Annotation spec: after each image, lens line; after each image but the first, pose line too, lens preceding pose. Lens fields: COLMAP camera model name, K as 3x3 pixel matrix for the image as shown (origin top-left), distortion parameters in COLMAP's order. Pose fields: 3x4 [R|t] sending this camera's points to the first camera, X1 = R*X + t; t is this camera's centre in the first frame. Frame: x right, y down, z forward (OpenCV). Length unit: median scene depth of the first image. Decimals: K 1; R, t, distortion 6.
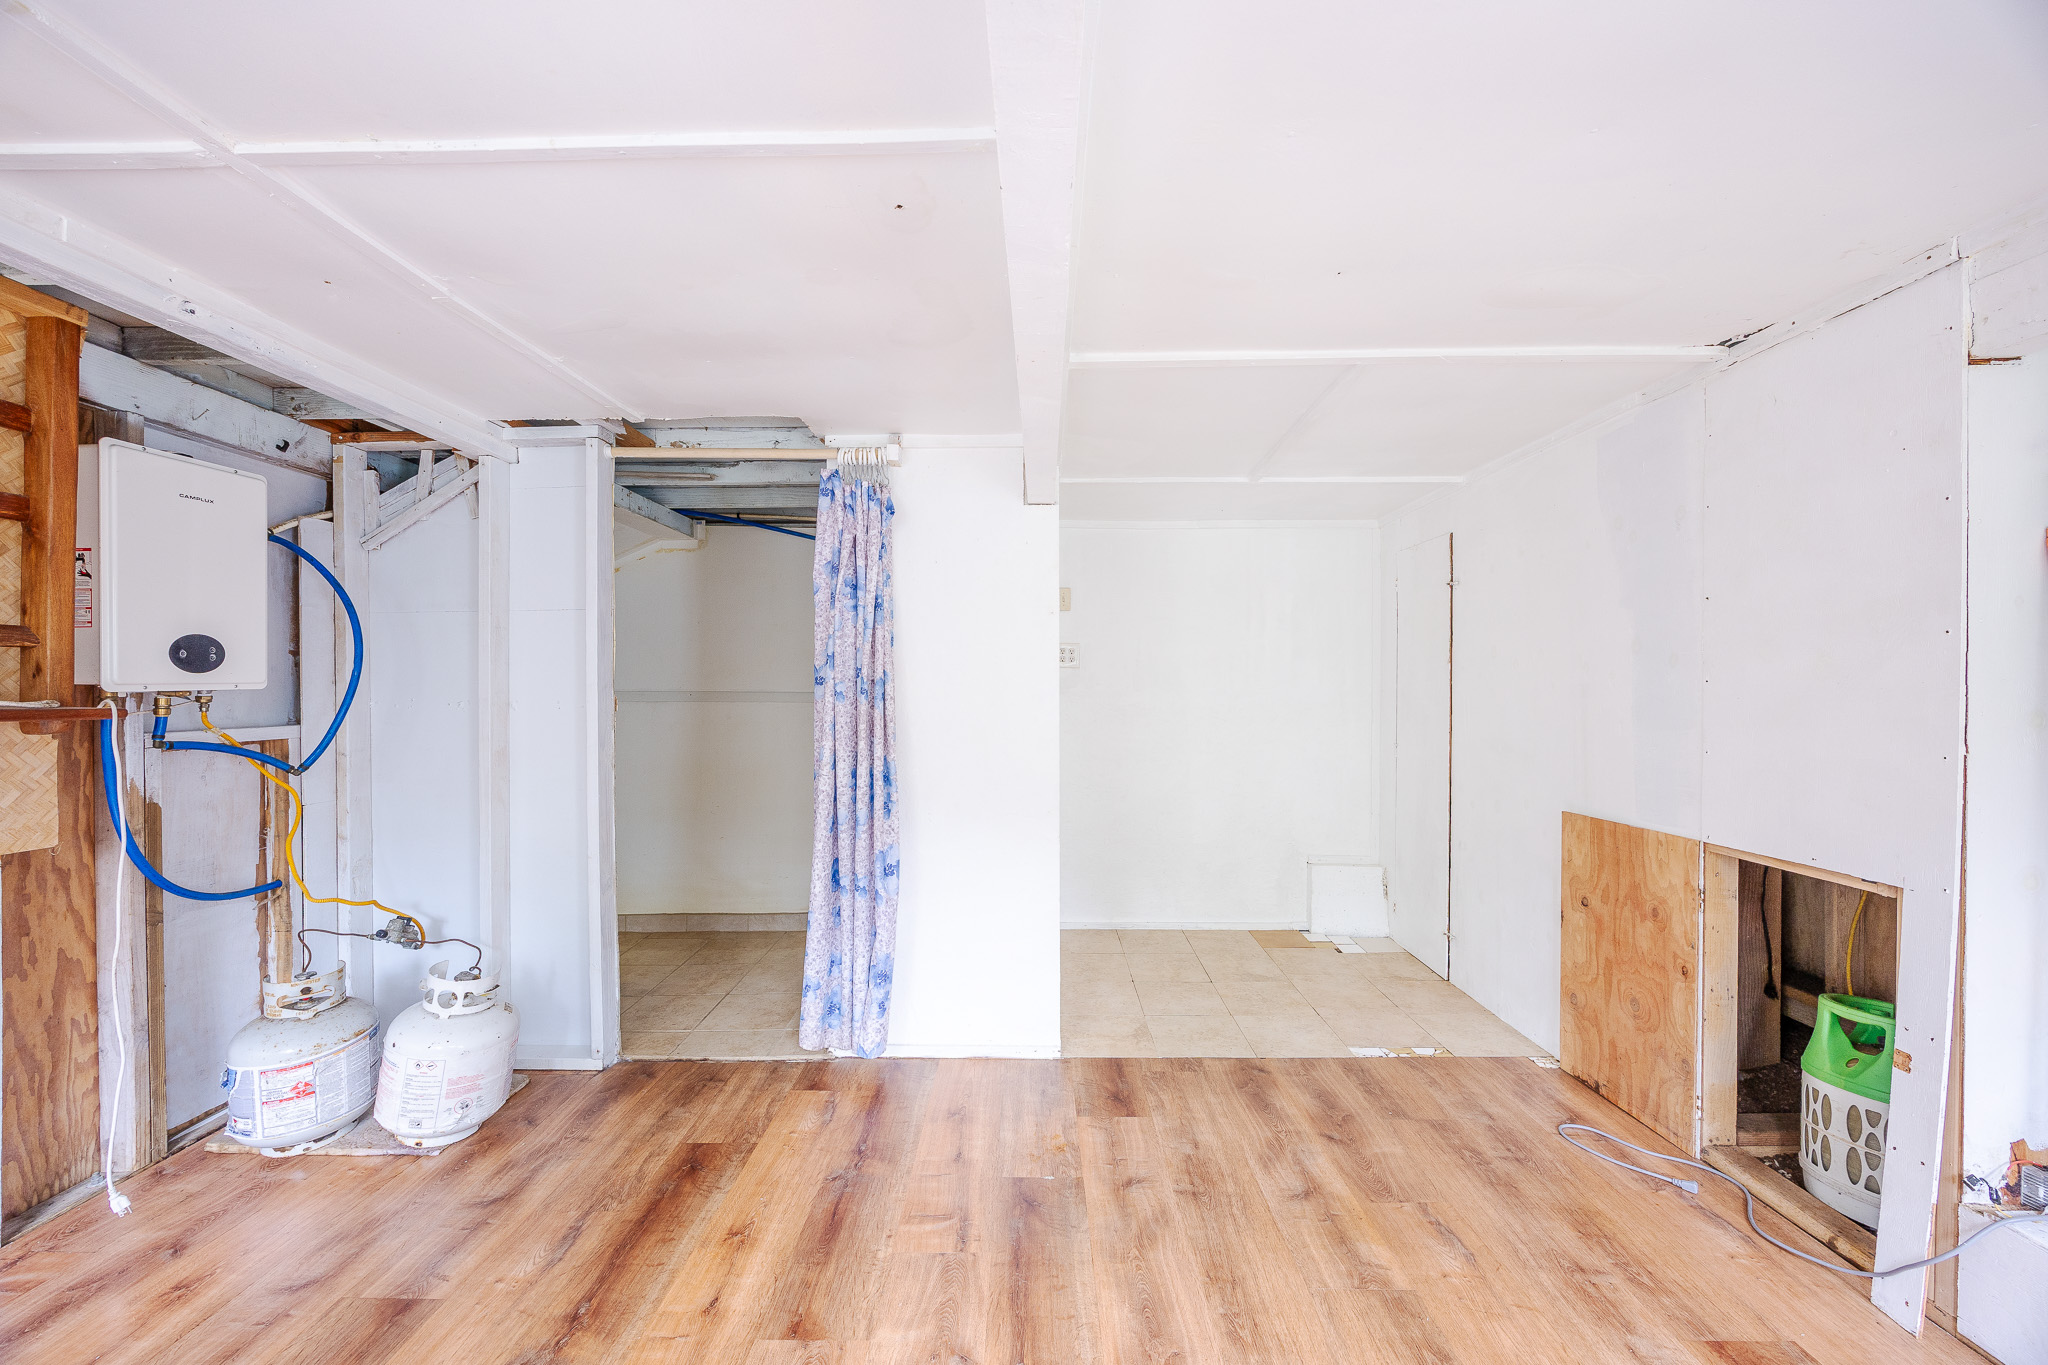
lens RADIAL K [[775.9, 0, 1013.7], [0, 775.9, 684.6], [0, 0, 1]] dist [-0.006287, 0.000486]
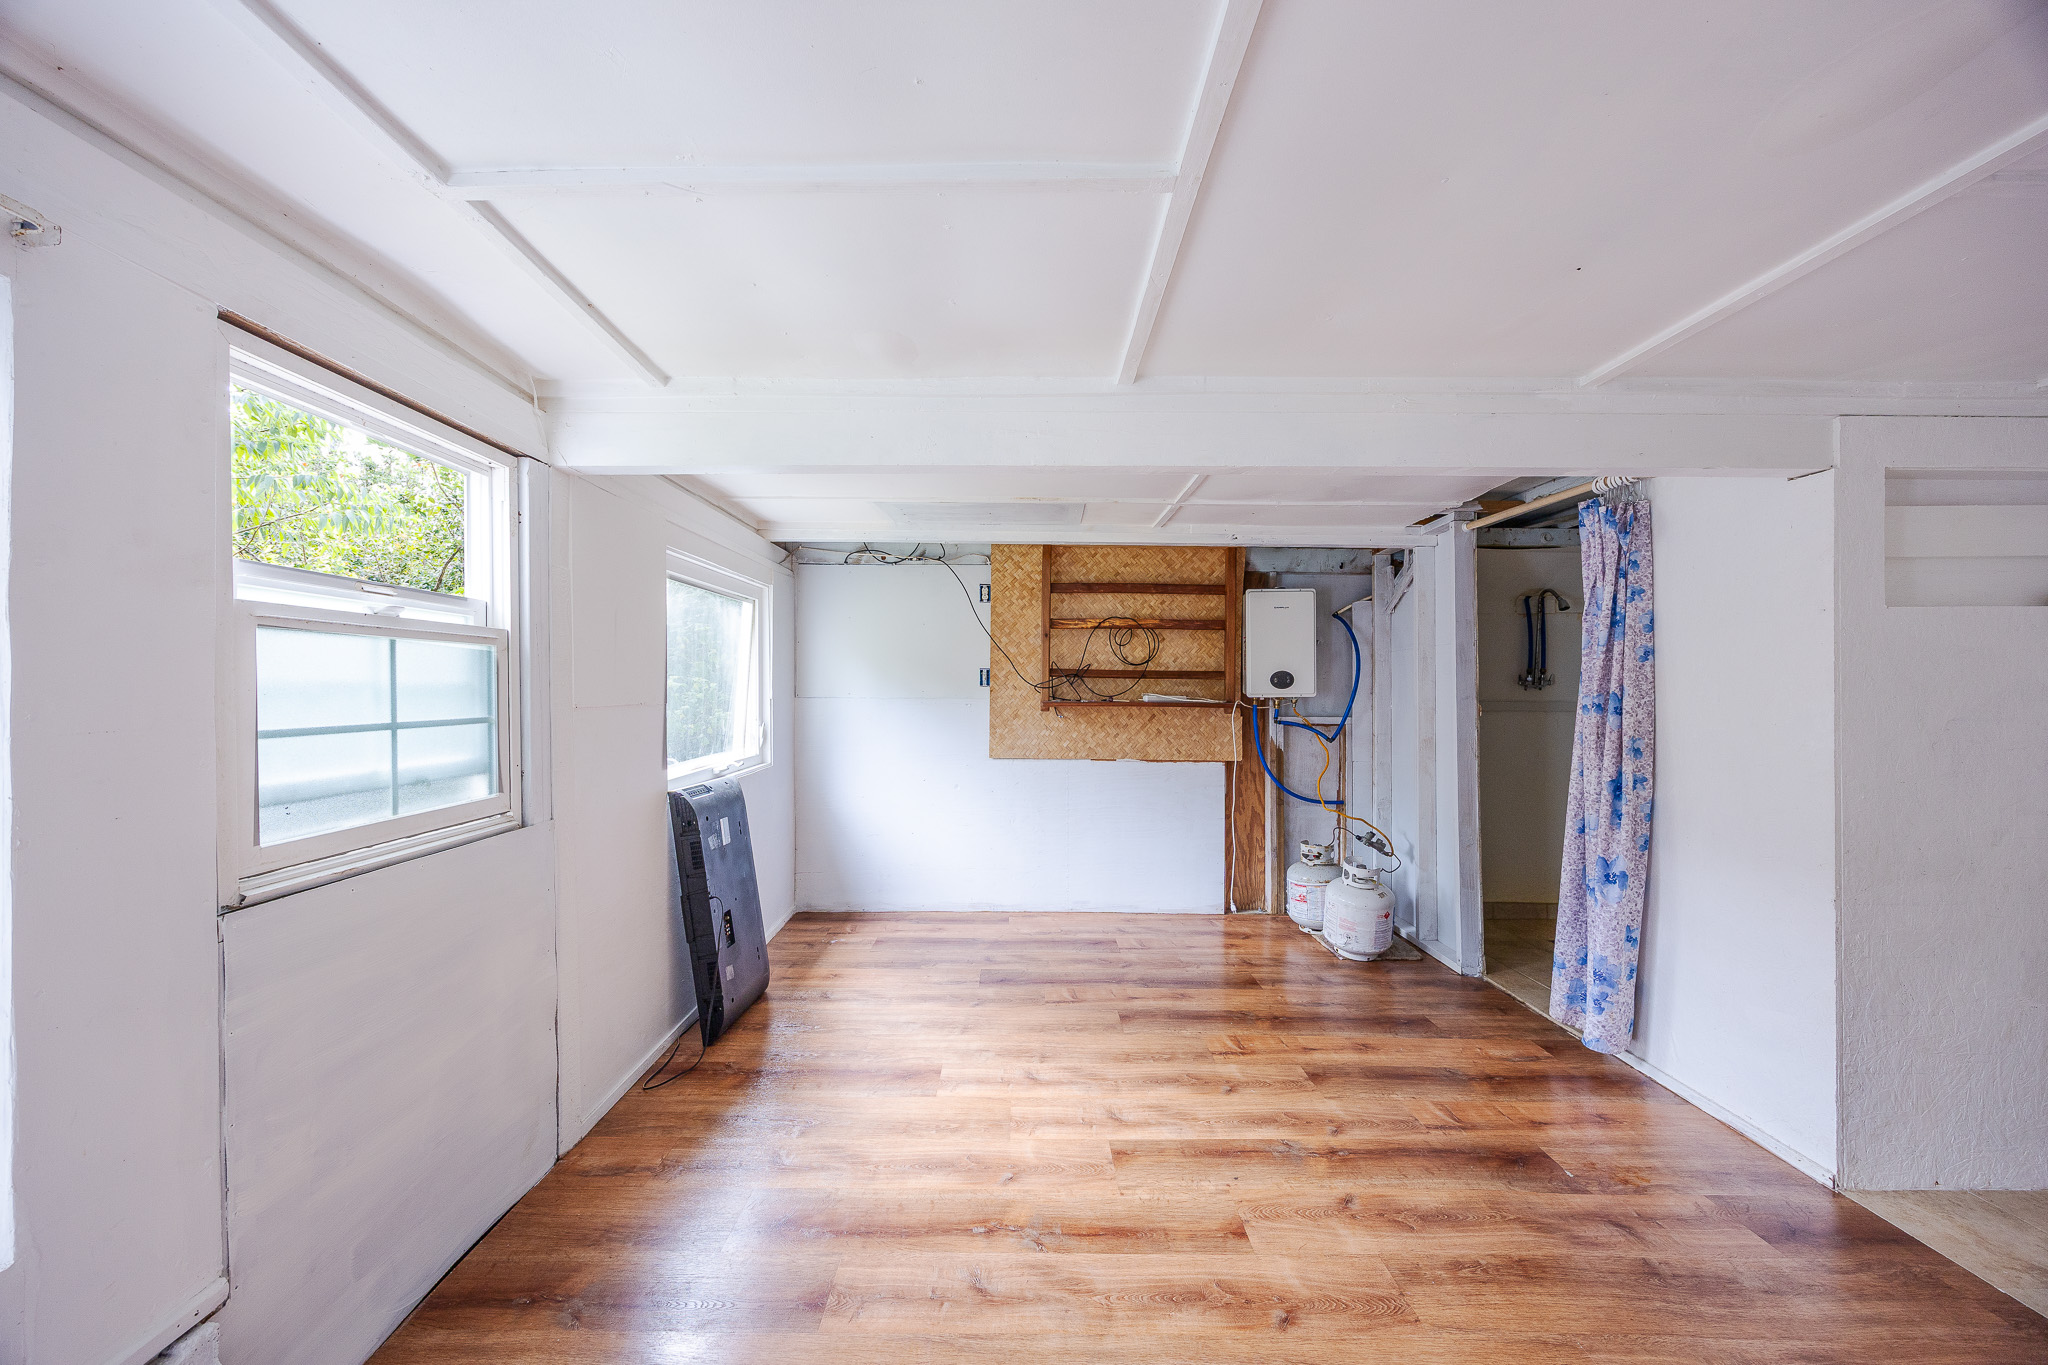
lens RADIAL K [[775.9, 0, 1019.4], [0, 775.9, 686.3], [0, 0, 1]] dist [-0.006287, 0.000486]
pose [[0.010958, -0.003404, -0.999934, 1.024311], [-0.002776, 0.999990, -0.003434, -0.012725], [0.999936, 0.002814, 0.010948, 0.234274]]
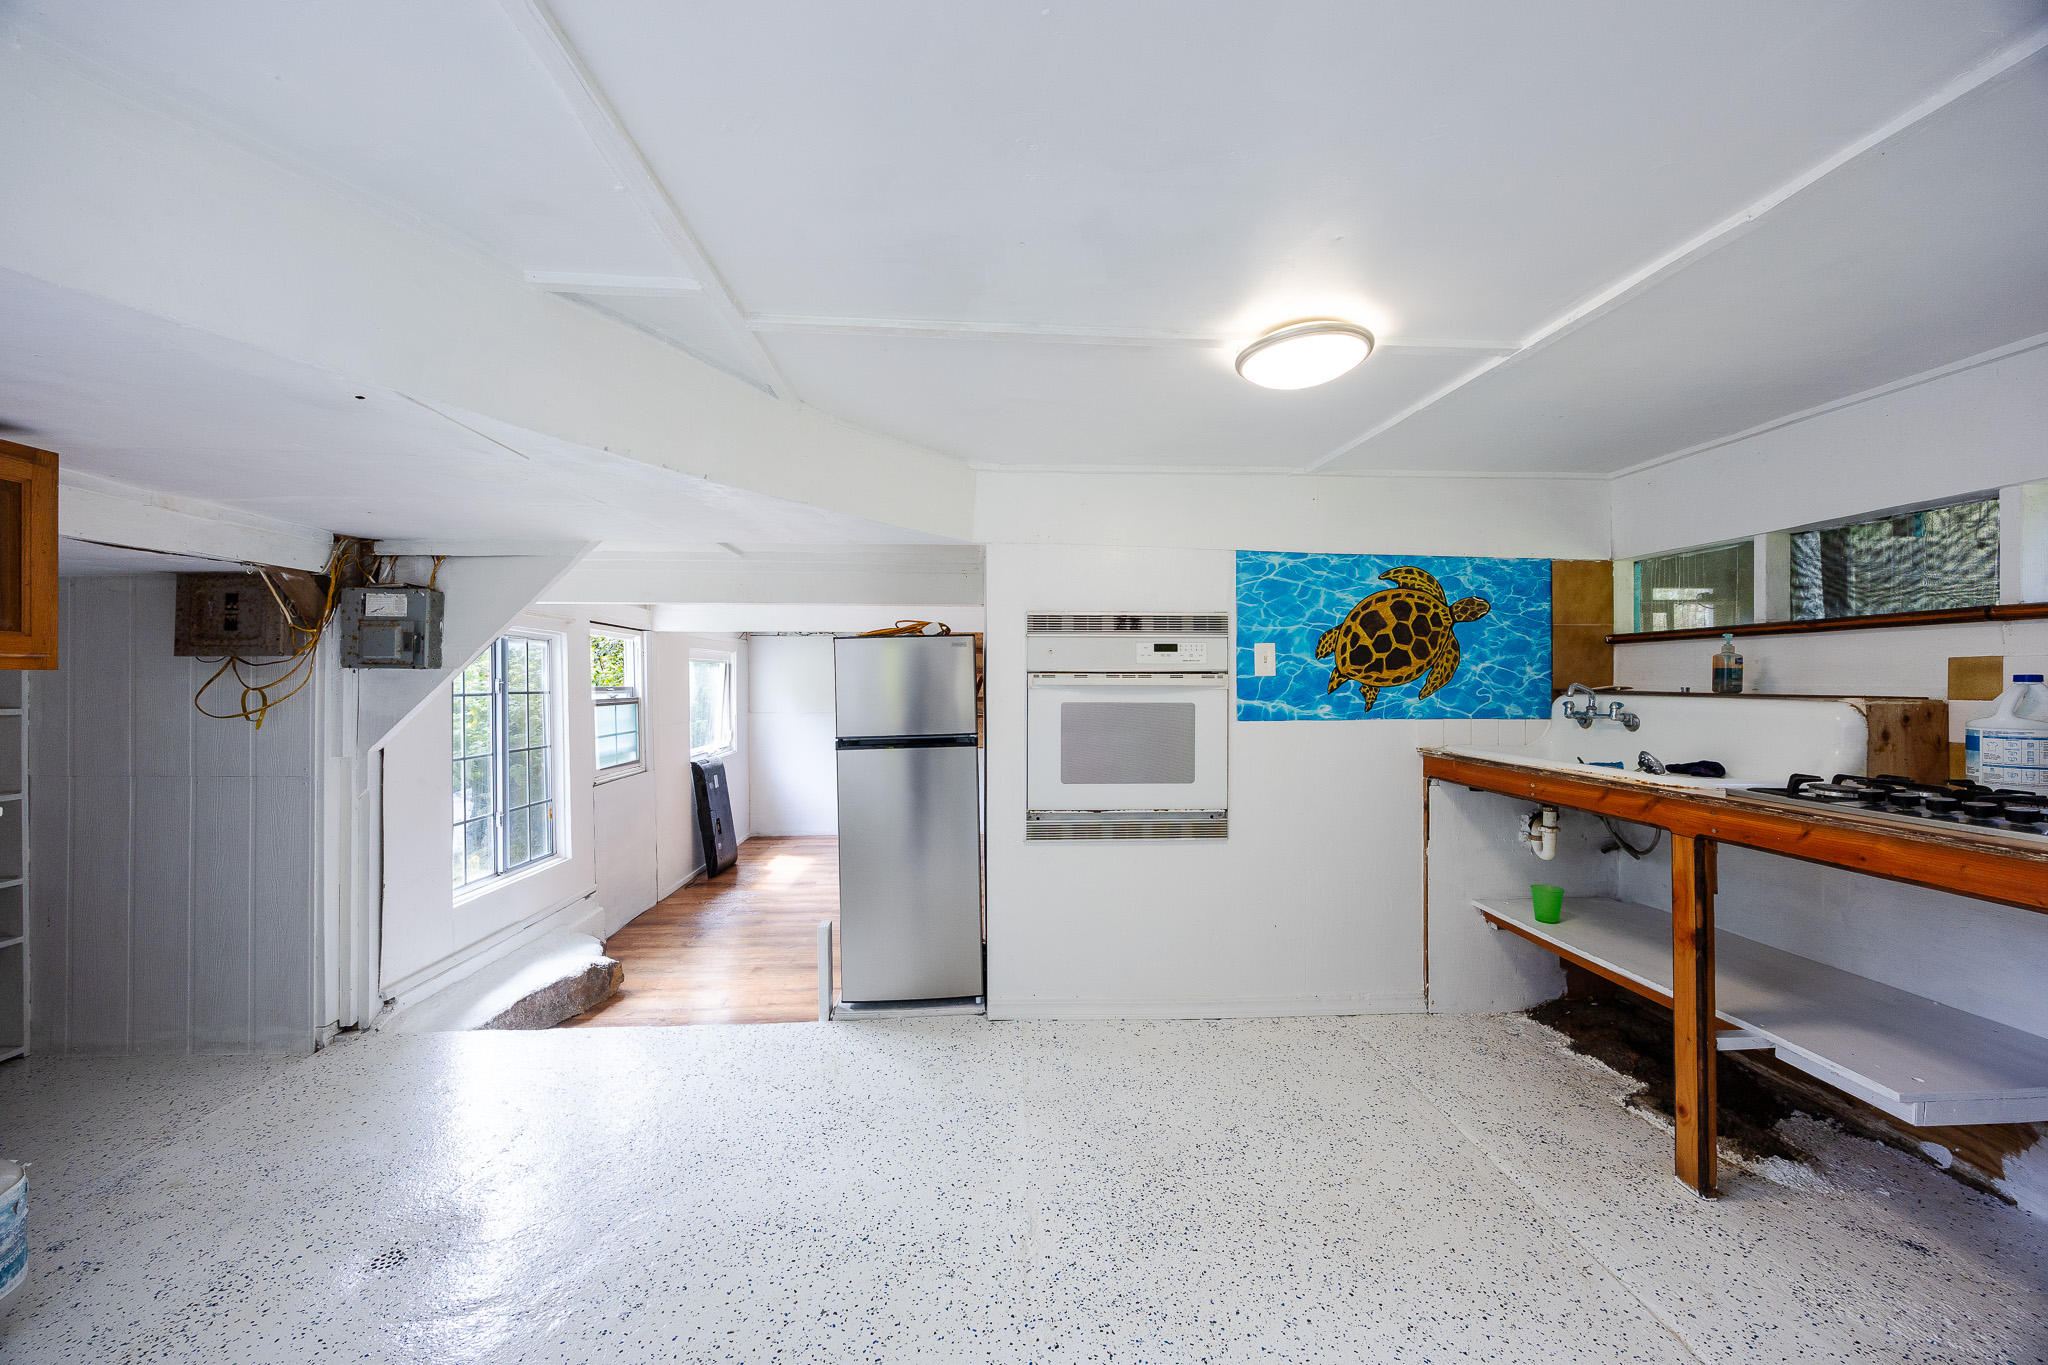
lens RADIAL K [[775.9, 0, 1010.6], [0, 775.9, 684.7], [0, 0, 1]] dist [-0.006287, 0.000486]
pose [[0.051107, 0.001698, -0.998692, 4.193446], [0.008912, 0.999958, 0.002156, -0.218349], [0.998653, -0.009010, 0.051090, 1.133857]]
